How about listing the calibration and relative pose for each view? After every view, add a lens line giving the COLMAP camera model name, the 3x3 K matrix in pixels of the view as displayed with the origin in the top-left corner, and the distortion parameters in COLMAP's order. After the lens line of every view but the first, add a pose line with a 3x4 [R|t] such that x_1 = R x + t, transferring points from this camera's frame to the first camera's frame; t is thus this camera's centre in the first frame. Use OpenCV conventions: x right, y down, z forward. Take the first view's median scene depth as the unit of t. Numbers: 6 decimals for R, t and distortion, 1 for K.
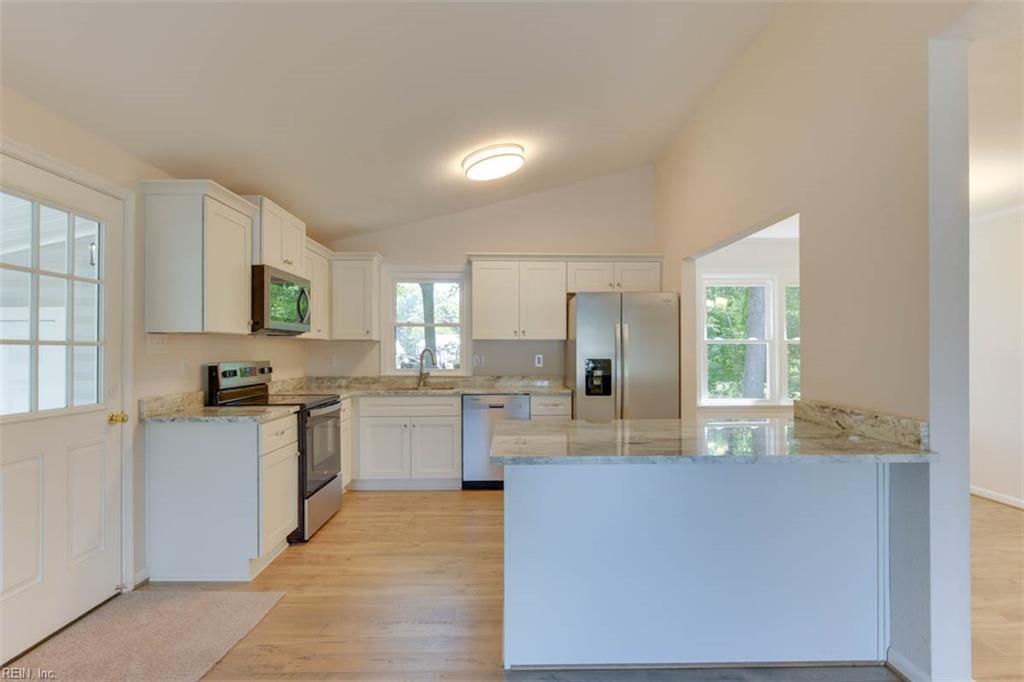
lens RADIAL K [[532.3, 0, 516.1], [0, 532.3, 345.5], [0, 0, 1]] dist [-0.015460, 0.000223]
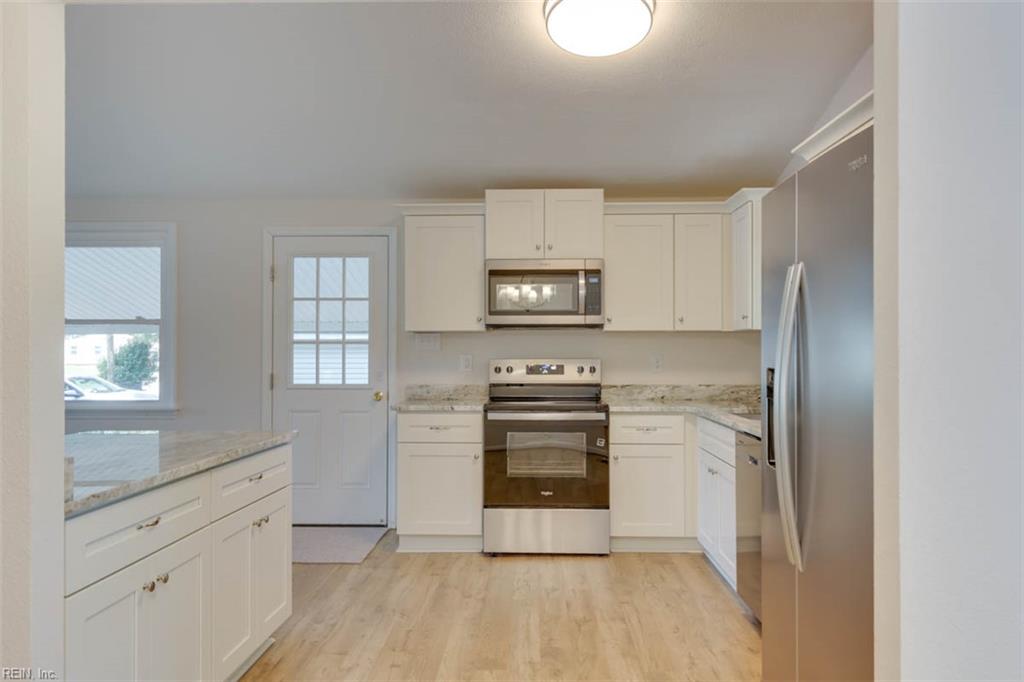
lens RADIAL K [[779.0, 0, 525.7], [0, 779.0, 339.2], [0, 0, 1]] dist [0.039314, -0.000185]
pose [[-0.067320, -0.008522, -0.997695, 0.787041], [0.011543, 0.999890, -0.009320, 0.007964], [0.997665, -0.012143, -0.067214, 0.959742]]
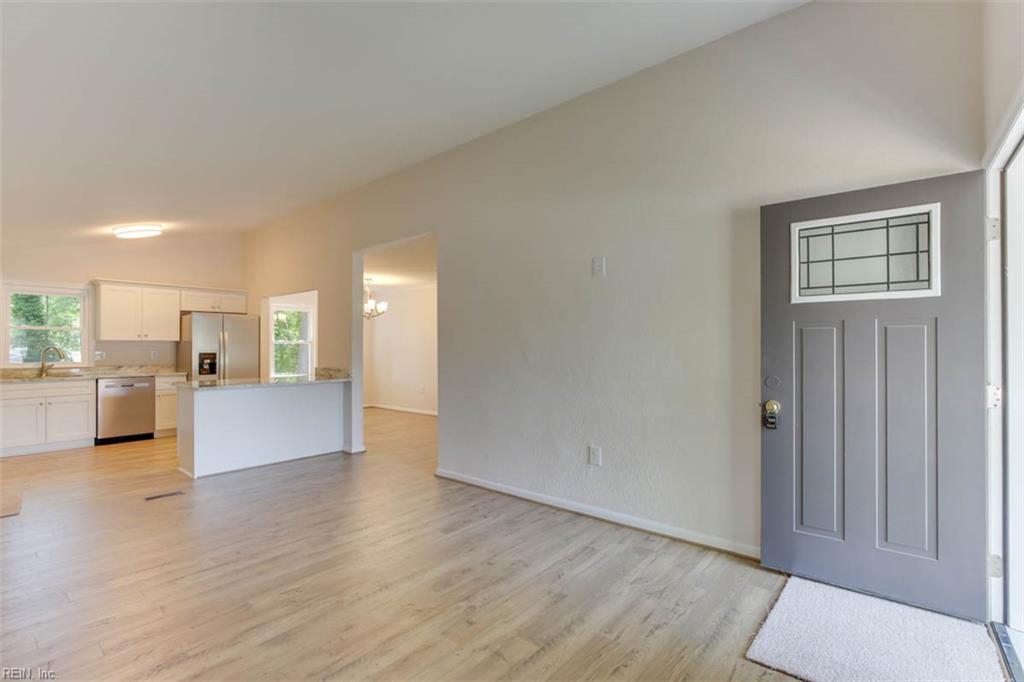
lens RADIAL K [[467.9, 0, 515.9], [0, 467.9, 344.1], [0, 0, 1]] dist [-0.027289, 0.014234]
pose [[0.666106, 0.002844, 0.745851, -0.317218], [-0.004697, 0.999989, 0.000382, -0.007987], [-0.745842, -0.003757, 0.666112, -0.767677]]
